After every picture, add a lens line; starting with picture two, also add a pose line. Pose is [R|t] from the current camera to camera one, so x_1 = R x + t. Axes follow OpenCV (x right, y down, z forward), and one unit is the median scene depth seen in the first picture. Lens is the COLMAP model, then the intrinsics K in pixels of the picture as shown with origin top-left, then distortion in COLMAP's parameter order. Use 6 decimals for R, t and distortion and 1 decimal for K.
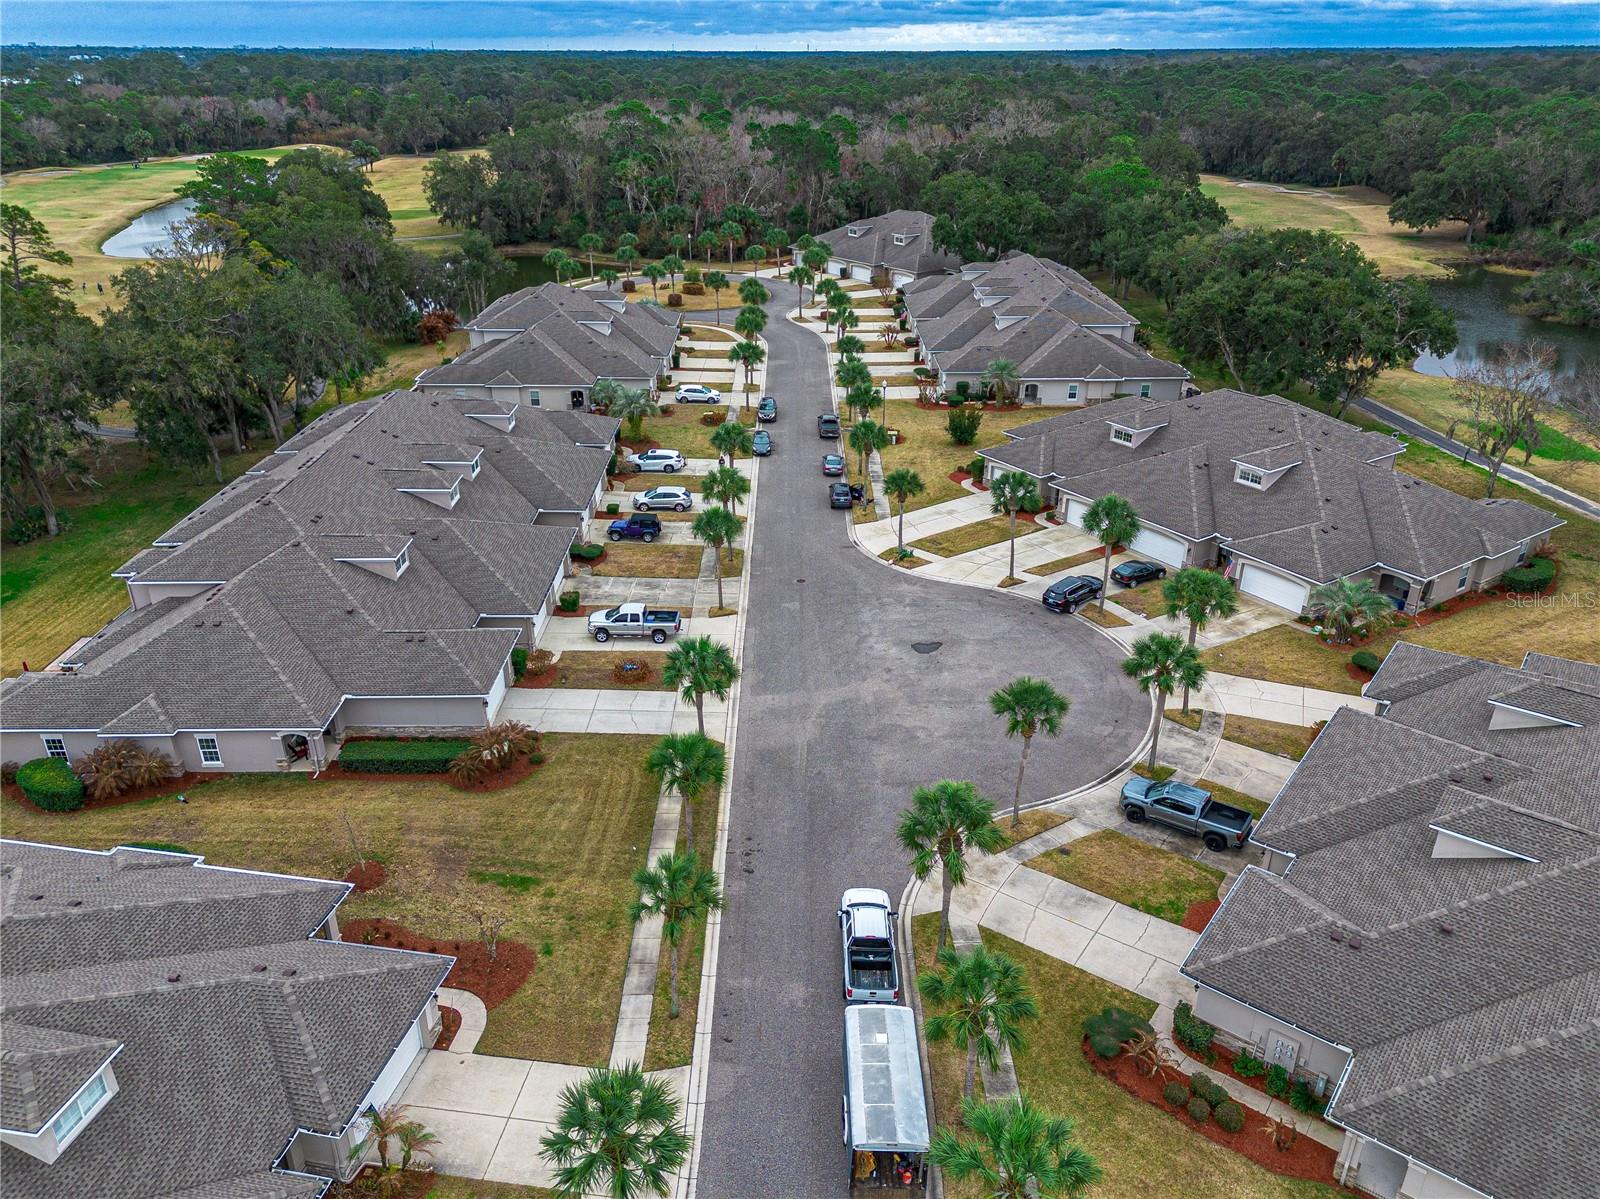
lens RADIAL K [[1145.5, 0, 799.1], [0, 1145.5, 595.0], [0, 0, 1]] dist [0.088837, -0.083923]
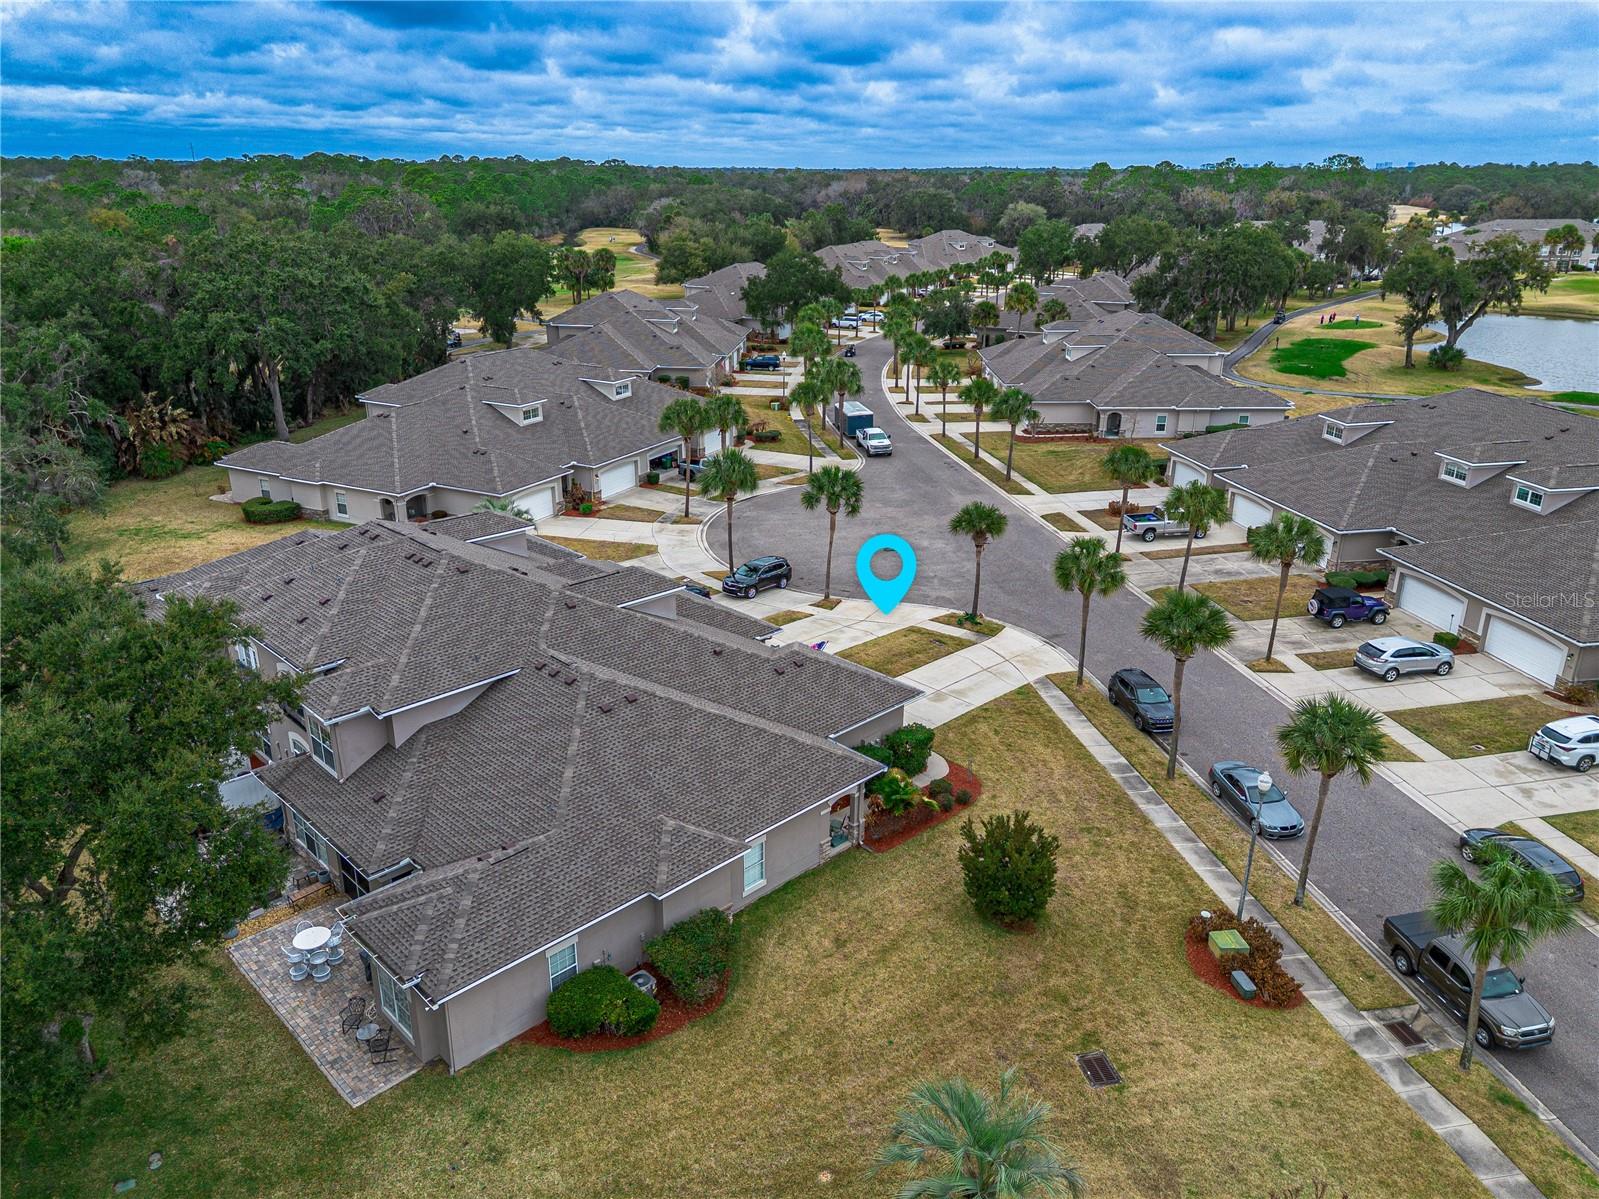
lens RADIAL K [[1138.6, 0, 798.4], [0, 1138.6, 590.3], [0, 0, 1]] dist [0.084796, -0.079822]
pose [[-0.982955, 0.060446, -0.173628, 0.215209], [-0.081455, 0.703471, 0.706041, -0.369292], [0.164820, 0.708149, -0.686556, 0.964501]]
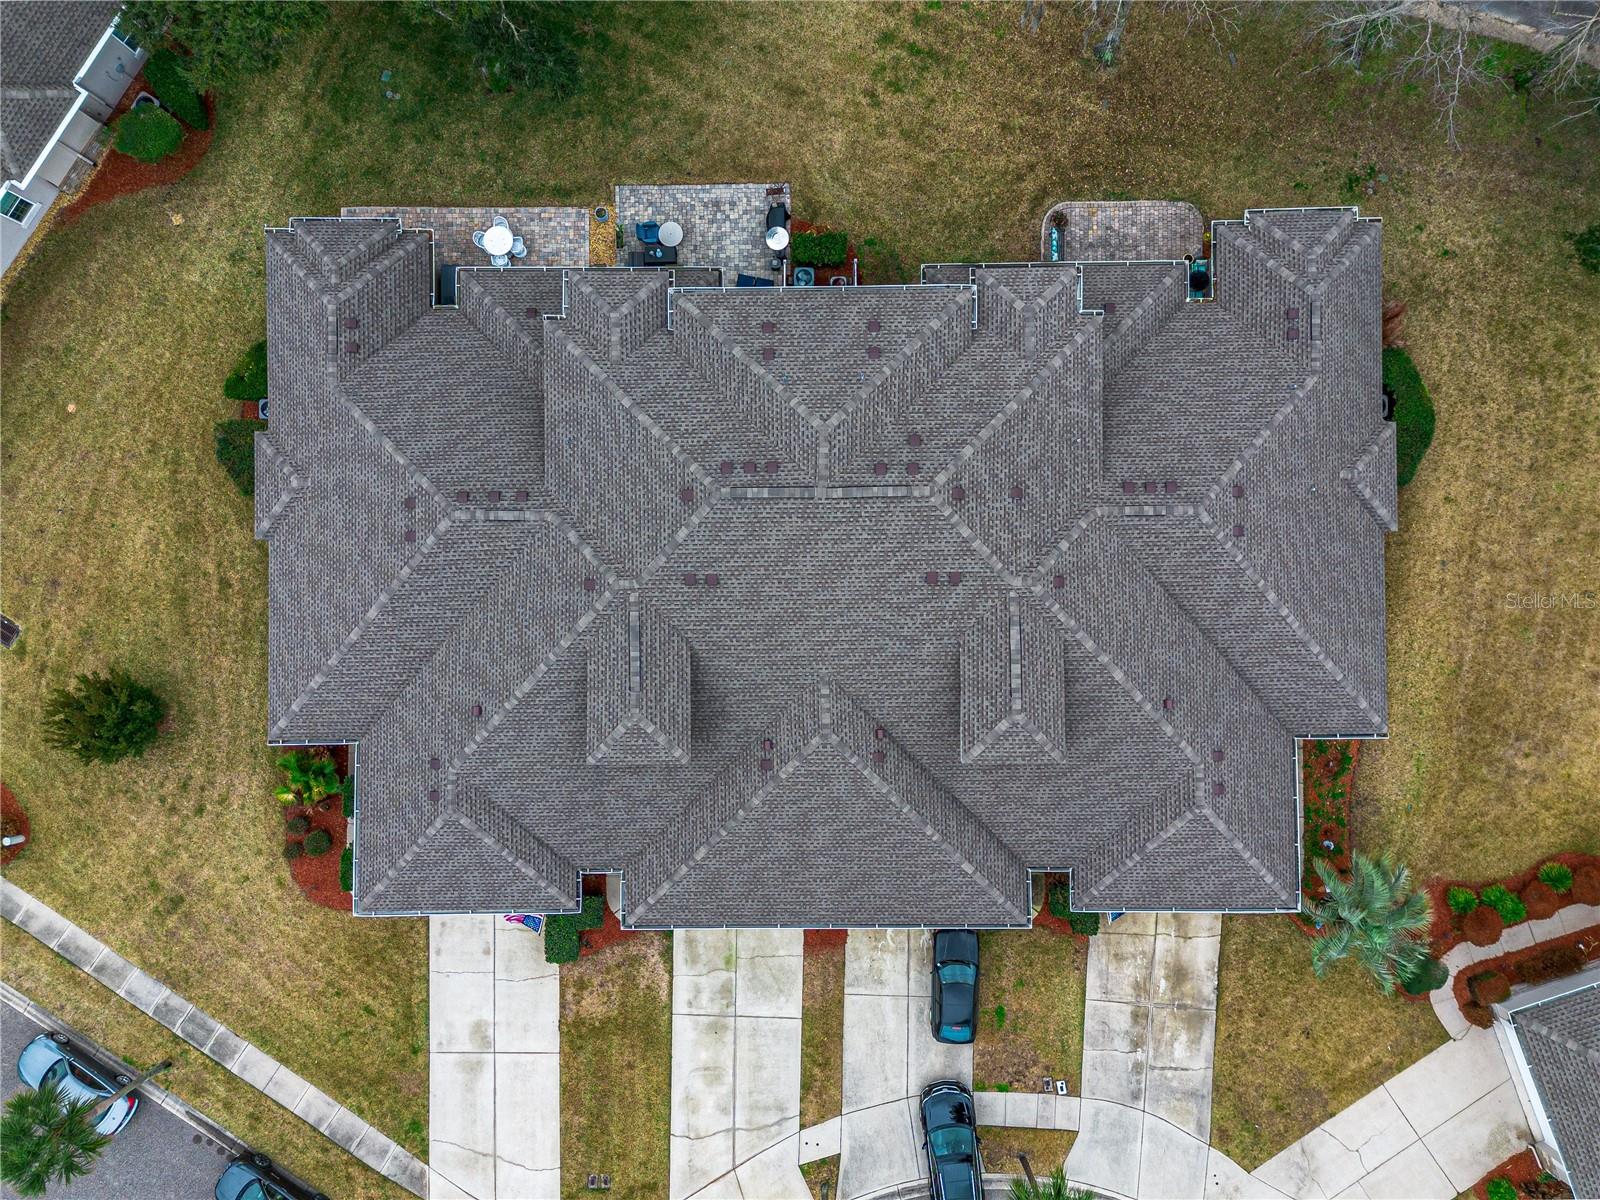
lens RADIAL K [[1139.3, 0, 798.9], [0, 1139.3, 590.8], [0, 0, 1]] dist [0.084796, -0.079822]
pose [[0.552692, -0.833371, 0.004916, 0.248423], [0.364628, 0.247117, 0.897764, -0.344419], [-0.749385, -0.494394, 0.440450, 0.565683]]
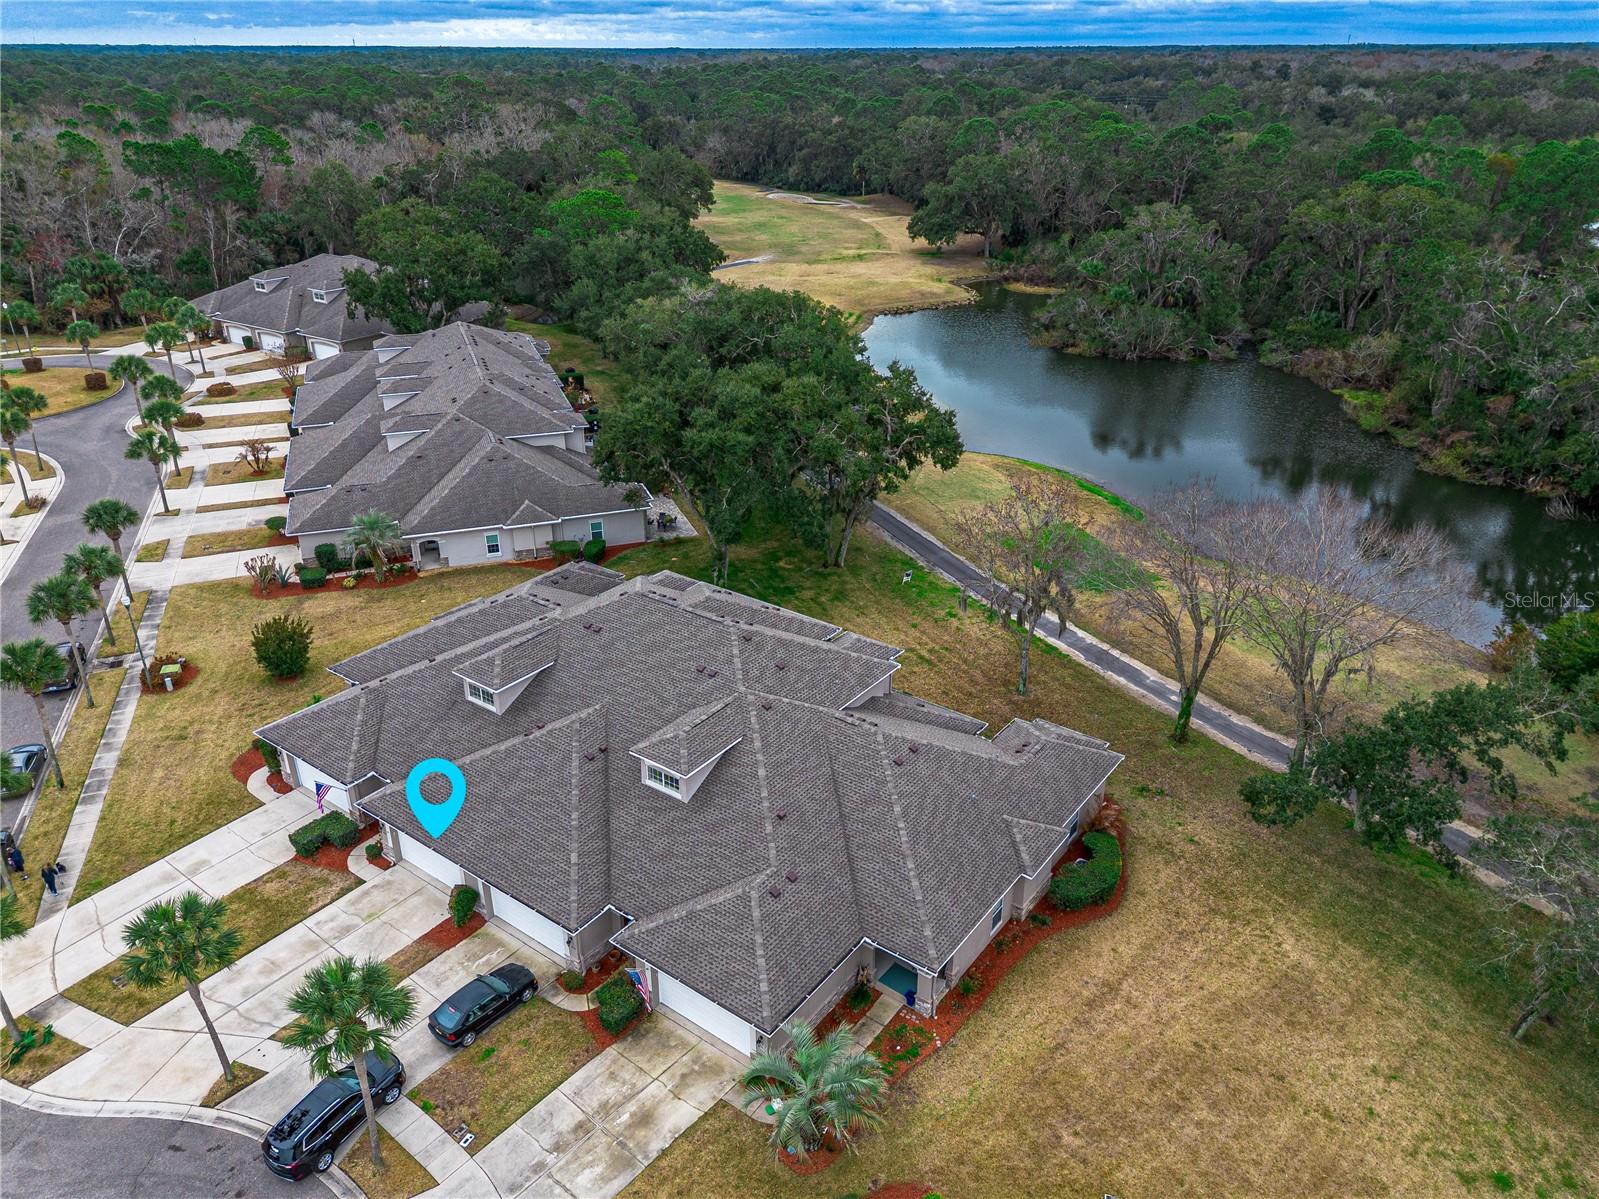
lens RADIAL K [[1138.6, 0, 798.4], [0, 1138.6, 590.3], [0, 0, 1]] dist [0.084796, -0.079822]
pose [[0.944592, -0.142685, 0.295613, 0.186948], [0.142354, 0.989554, 0.022760, -0.126641], [-0.295773, 0.020582, 0.955037, 0.266310]]
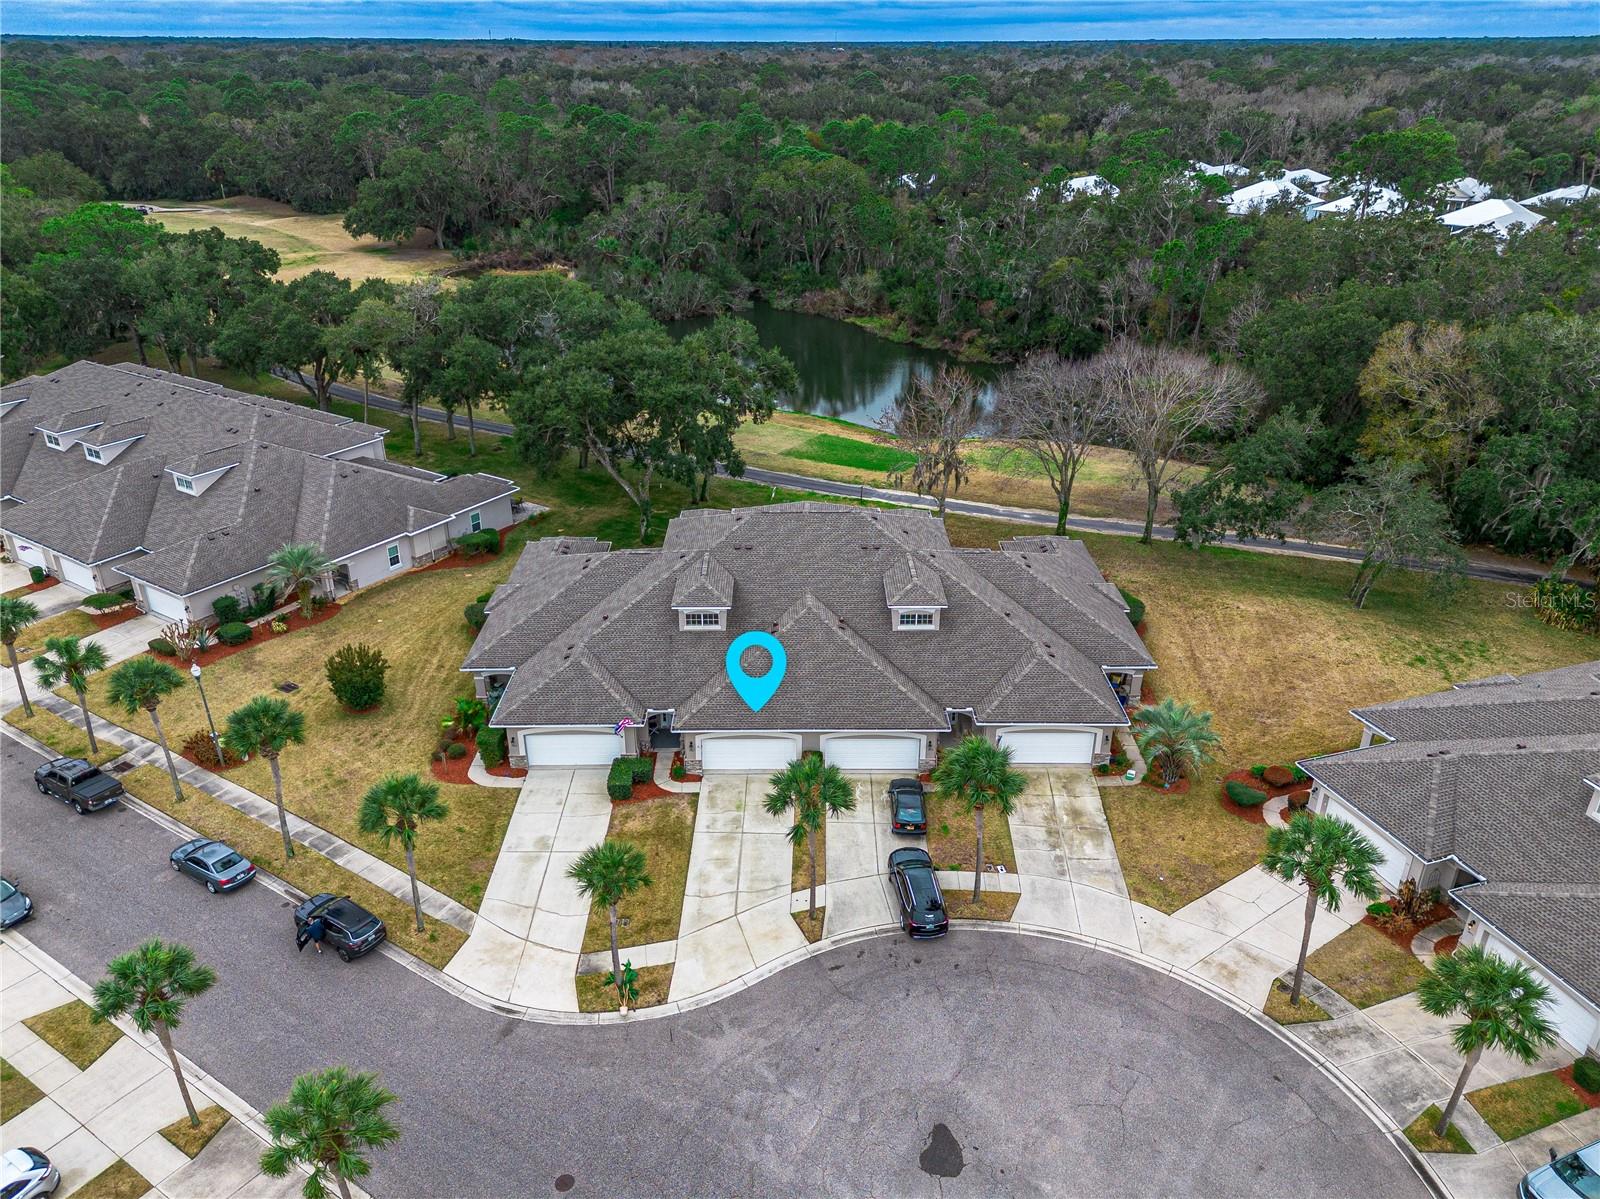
lens RADIAL K [[1139.3, 0, 798.9], [0, 1139.3, 590.3], [0, 0, 1]] dist [0.084796, -0.079822]
pose [[0.553228, -0.360169, 0.751144, -0.133533], [0.355442, 0.917559, 0.178177, -0.177376], [-0.753392, 0.168416, 0.635639, 0.364843]]
